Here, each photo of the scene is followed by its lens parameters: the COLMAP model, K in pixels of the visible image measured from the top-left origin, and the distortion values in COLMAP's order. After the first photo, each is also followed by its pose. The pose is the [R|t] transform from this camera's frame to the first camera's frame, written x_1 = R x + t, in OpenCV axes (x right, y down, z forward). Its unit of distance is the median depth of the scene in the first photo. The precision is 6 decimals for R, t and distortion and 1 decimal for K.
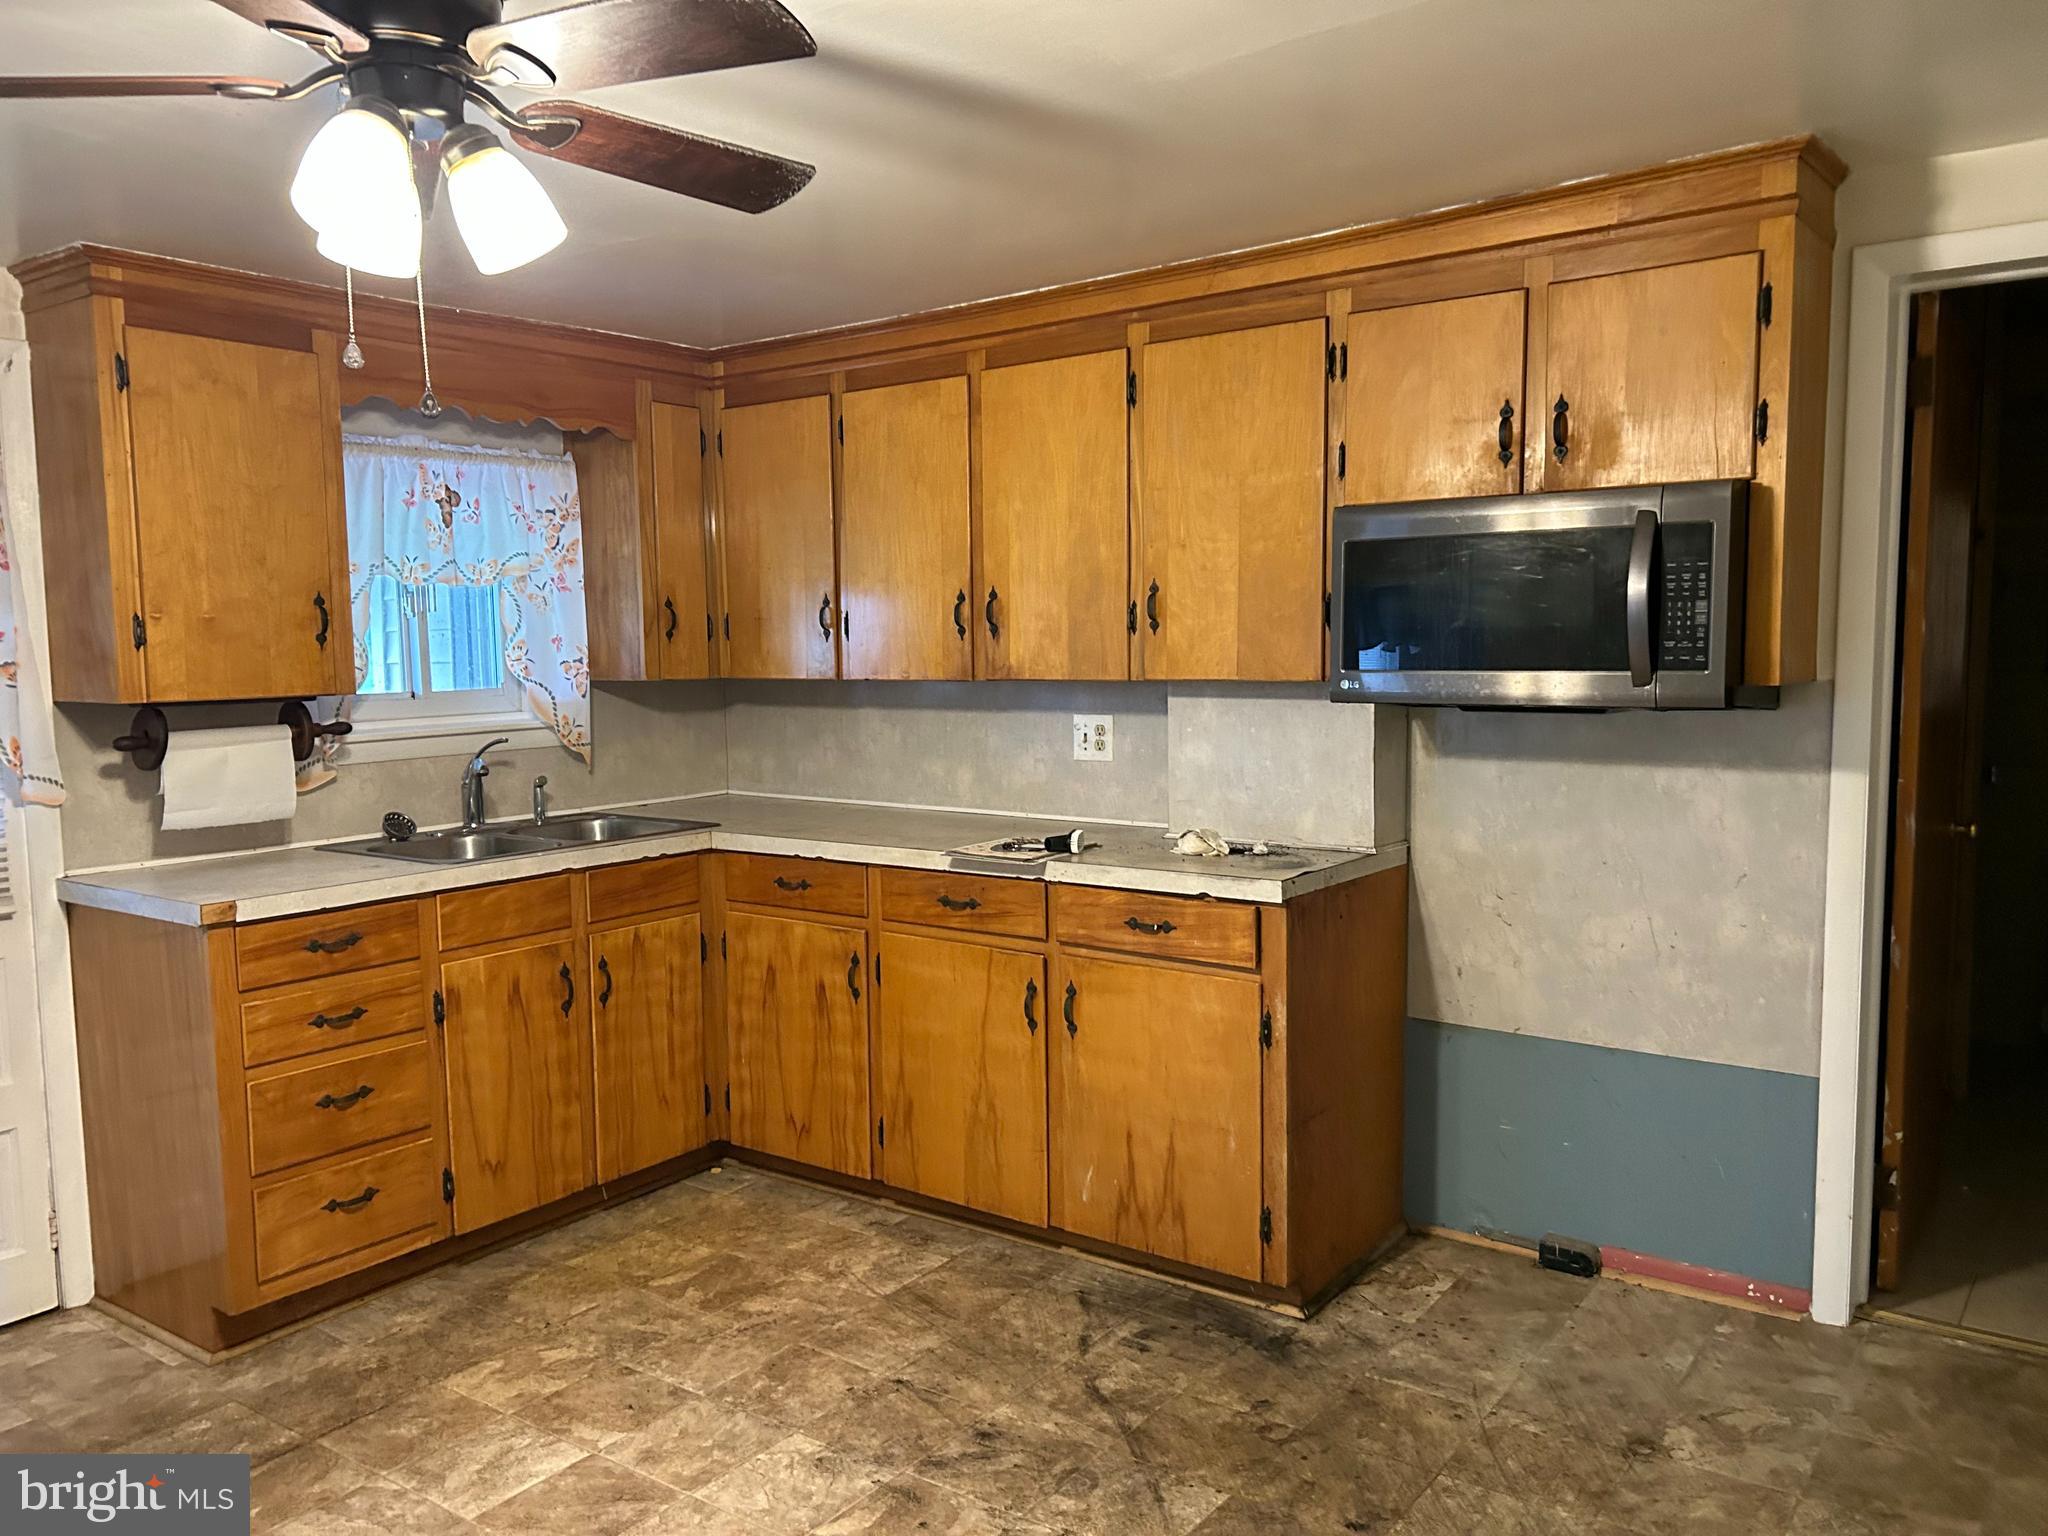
lens RADIAL K [[1542.6, 0, 1019.5], [0, 1542.6, 783.5], [0, 0, 1]] dist [0.053939, -0.054694]
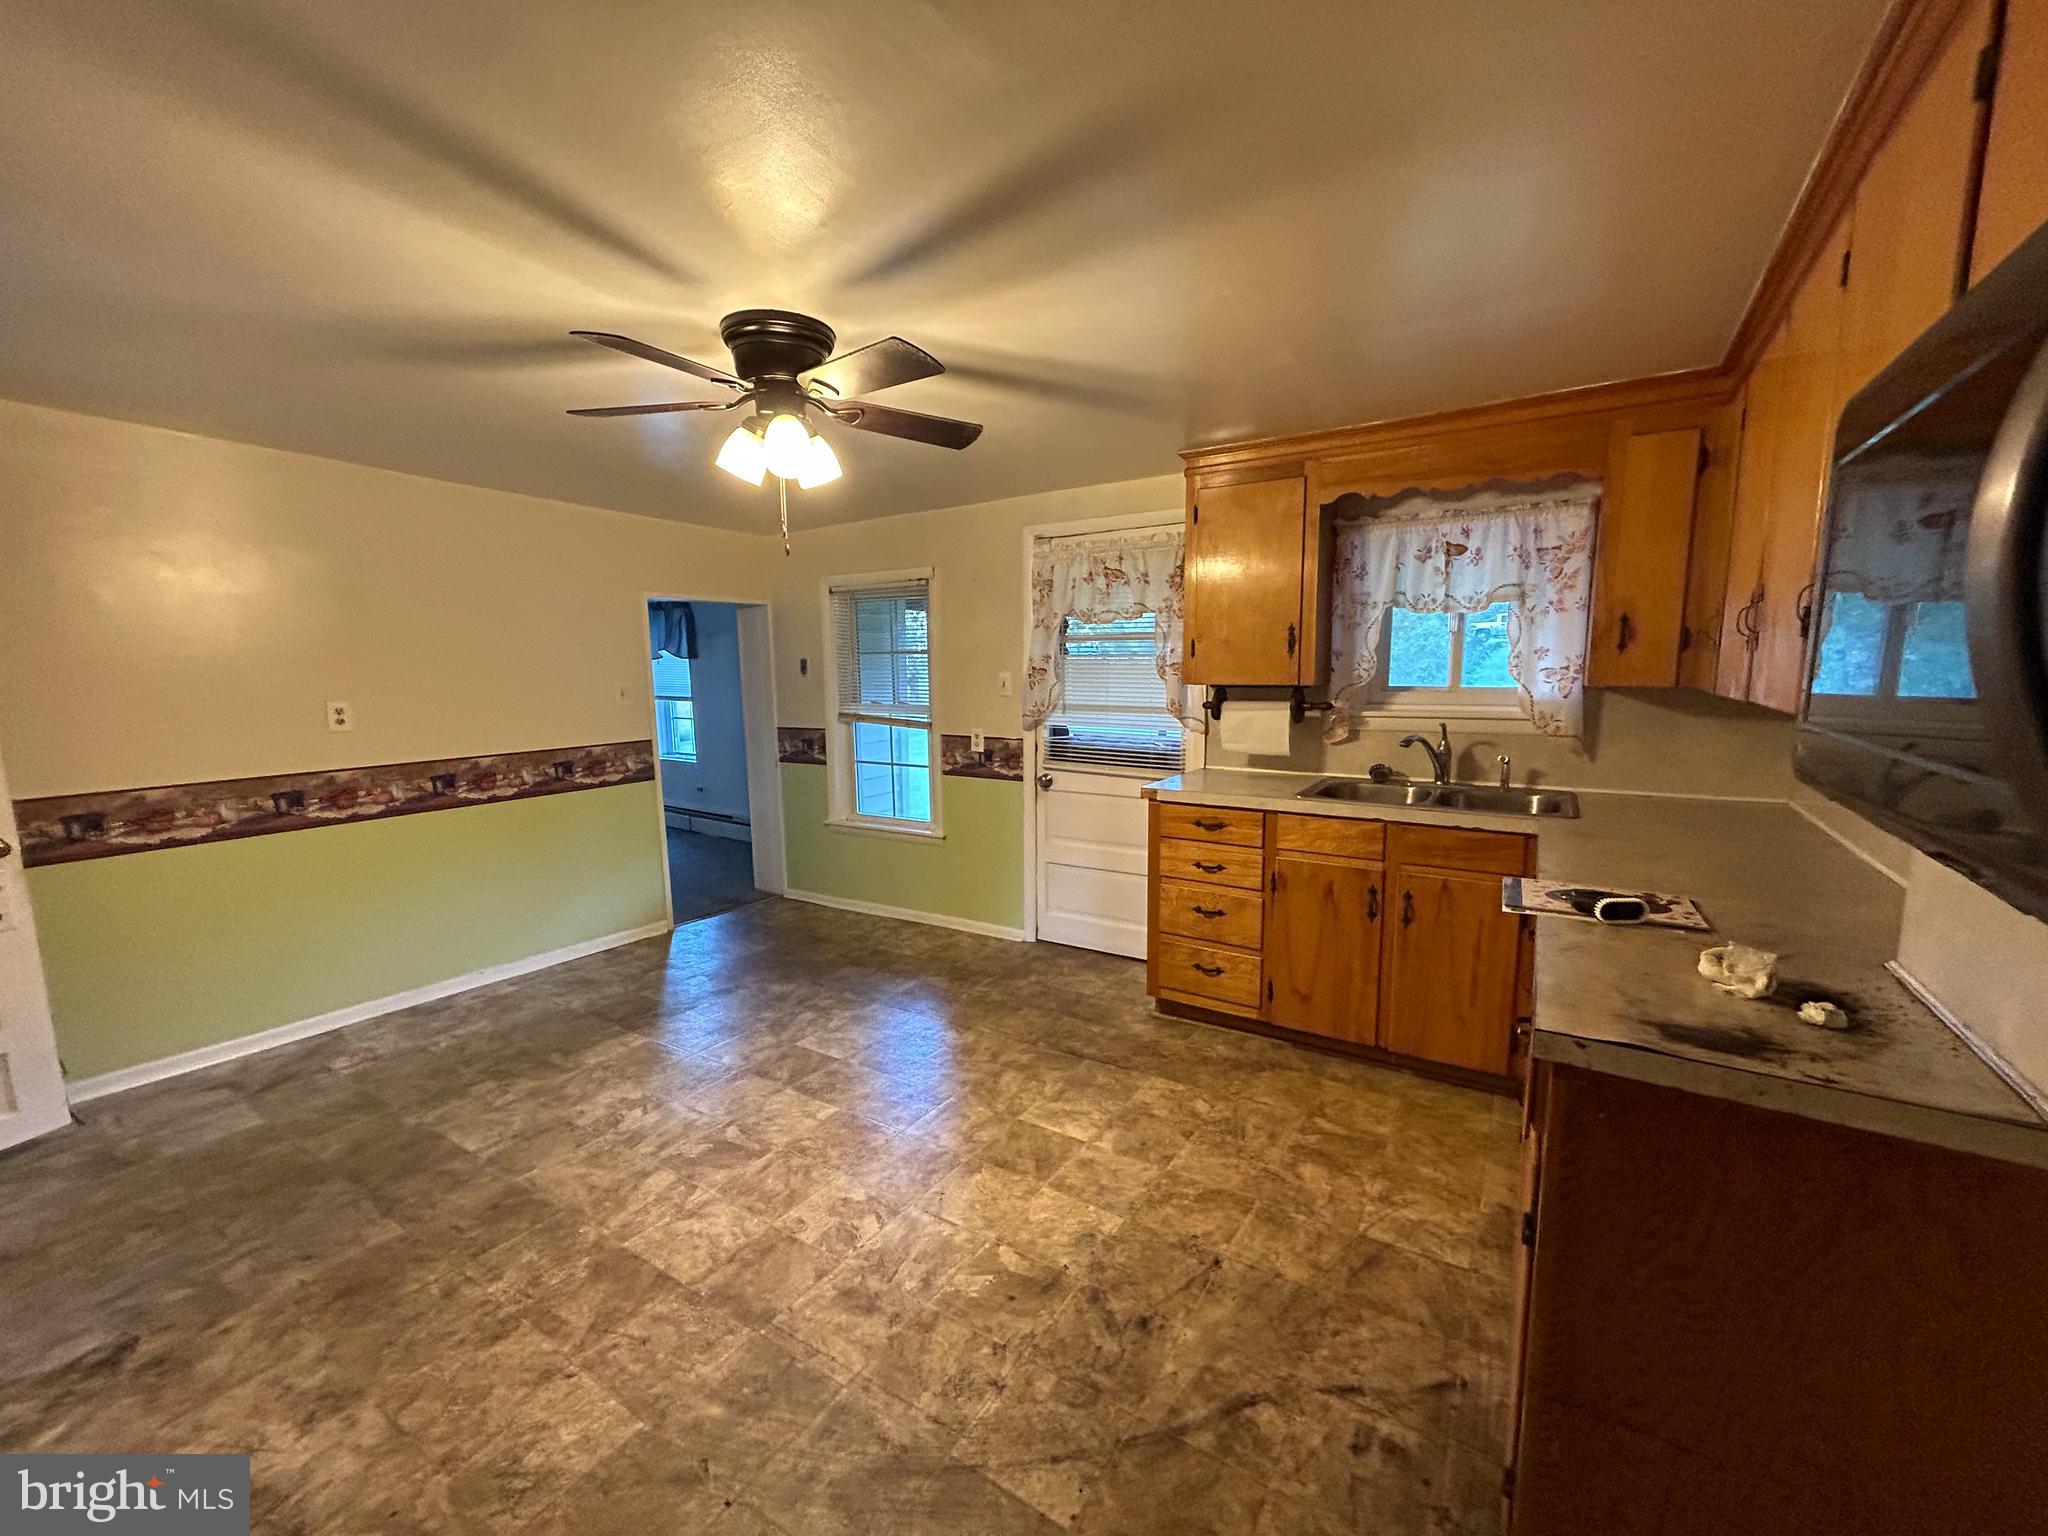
lens RADIAL K [[827.3, 0, 1029.6], [0, 827.3, 770.1], [0, 0, 1]] dist [-0.001907, 0.000608]
pose [[0.073263, 0.147536, -0.986340, 0.455121], [-0.085680, 0.986272, 0.141162, -0.073152], [0.993625, 0.074167, 0.084898, 0.696111]]
